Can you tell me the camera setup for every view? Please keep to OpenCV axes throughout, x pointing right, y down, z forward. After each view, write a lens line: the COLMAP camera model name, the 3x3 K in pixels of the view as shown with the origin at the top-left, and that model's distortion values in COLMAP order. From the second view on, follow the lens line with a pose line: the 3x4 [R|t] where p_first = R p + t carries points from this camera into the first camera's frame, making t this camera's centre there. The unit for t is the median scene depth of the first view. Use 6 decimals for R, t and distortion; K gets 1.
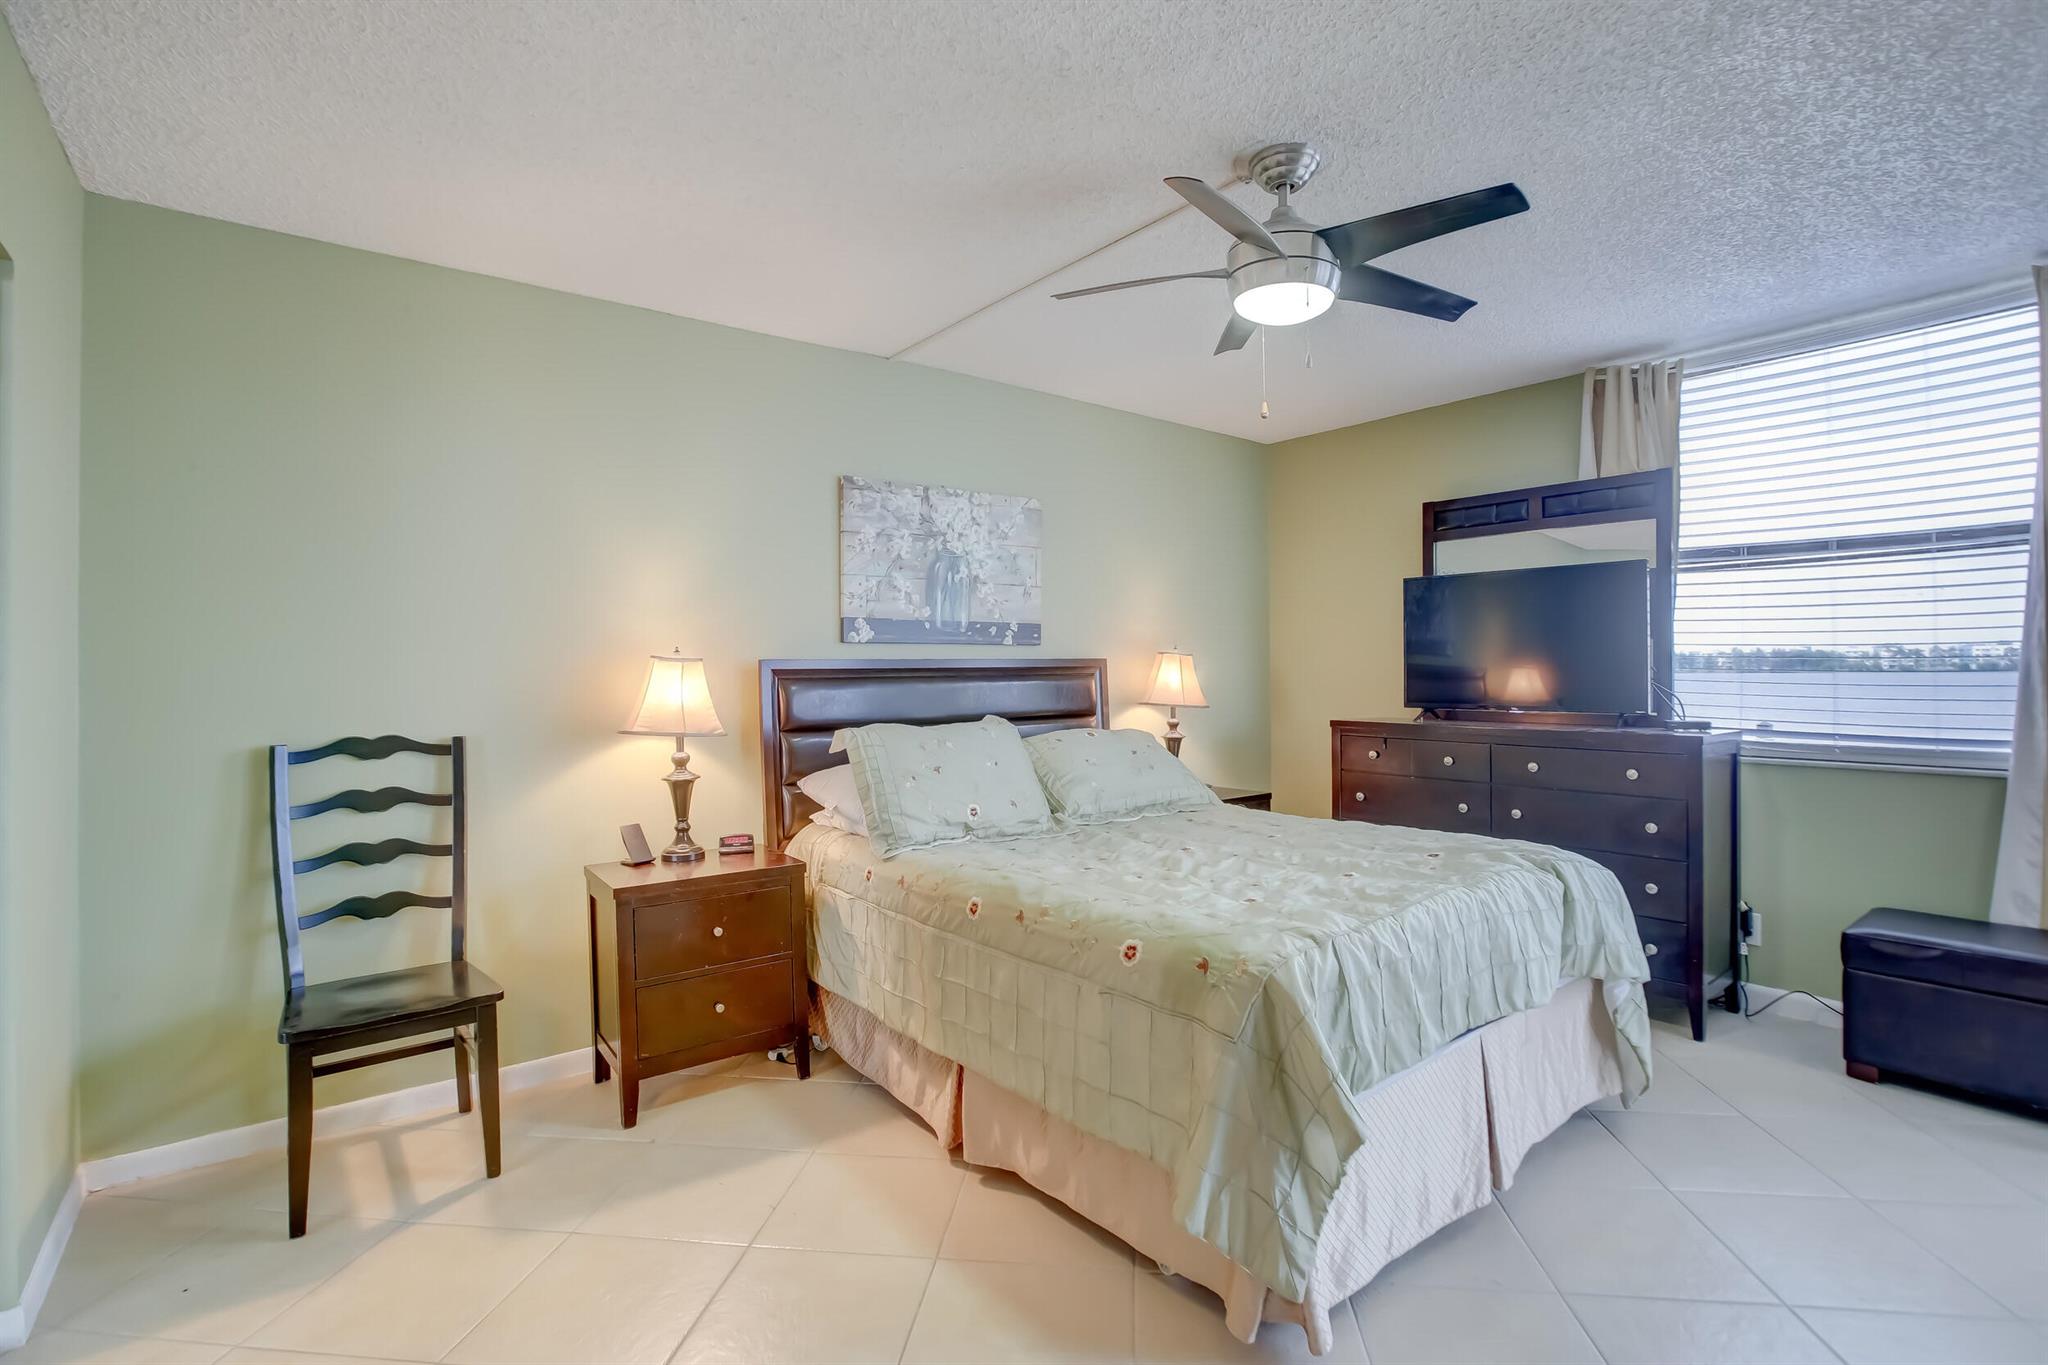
lens RADIAL K [[971.5, 0, 1024.0], [0, 971.5, 682.5], [0, 0, 1]] dist [-0.041582, 0.017040]
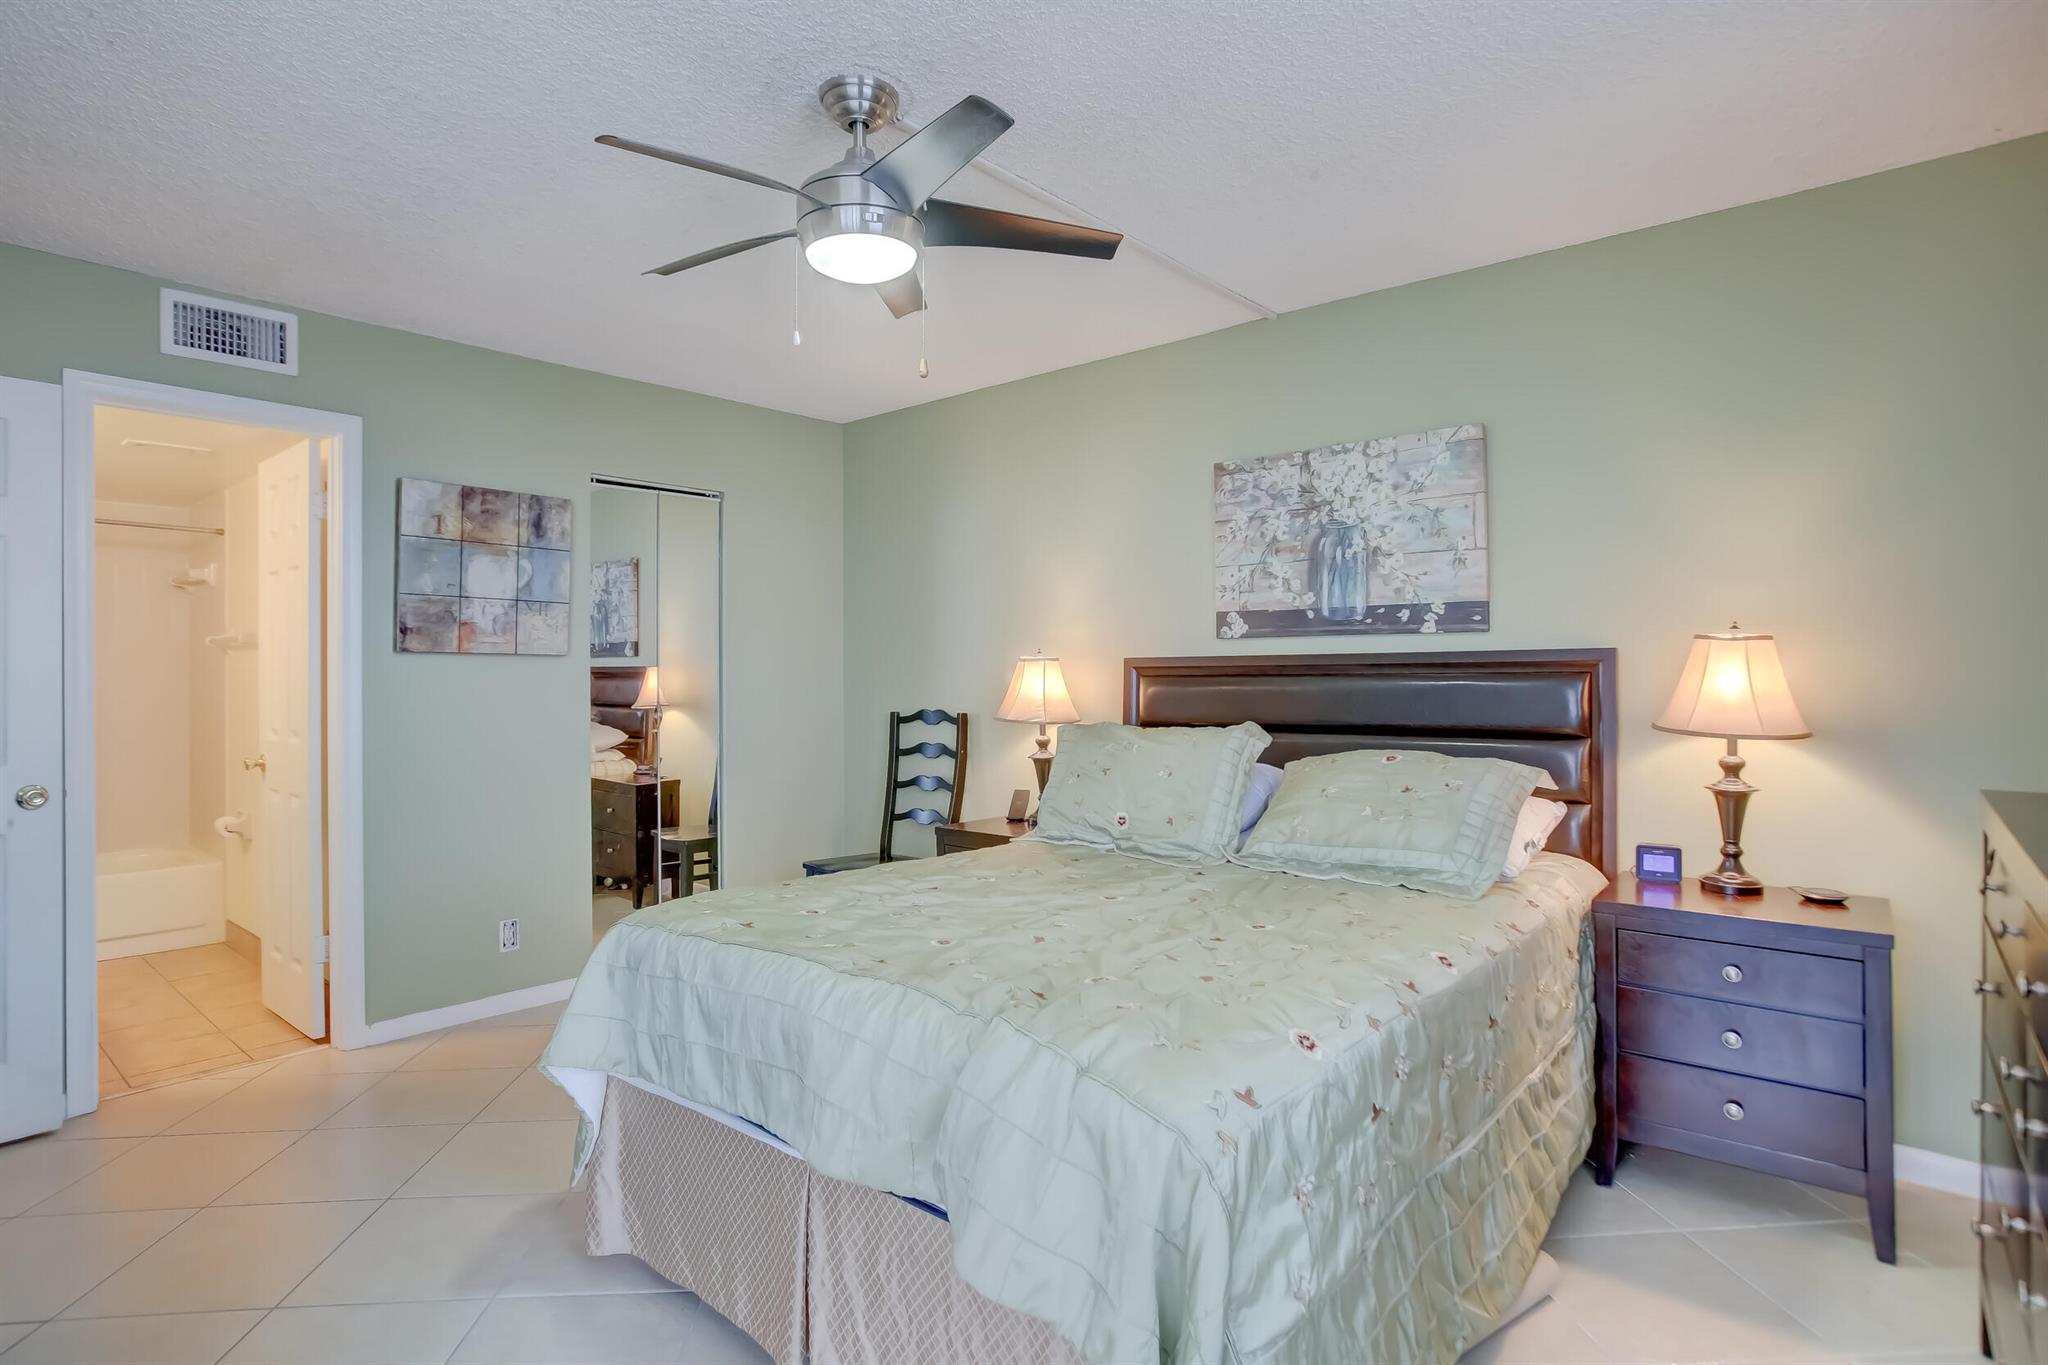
lens RADIAL K [[1048.7, 0, 1024.0], [0, 1048.7, 682.5], [0, 0, 1]] dist [-0.001771, -0.000079]
pose [[0.218013, 0.025886, -0.975603, 0.734037], [0.003190, 0.999624, 0.027236, -0.024774], [0.975941, -0.009050, 0.217848, 0.547640]]
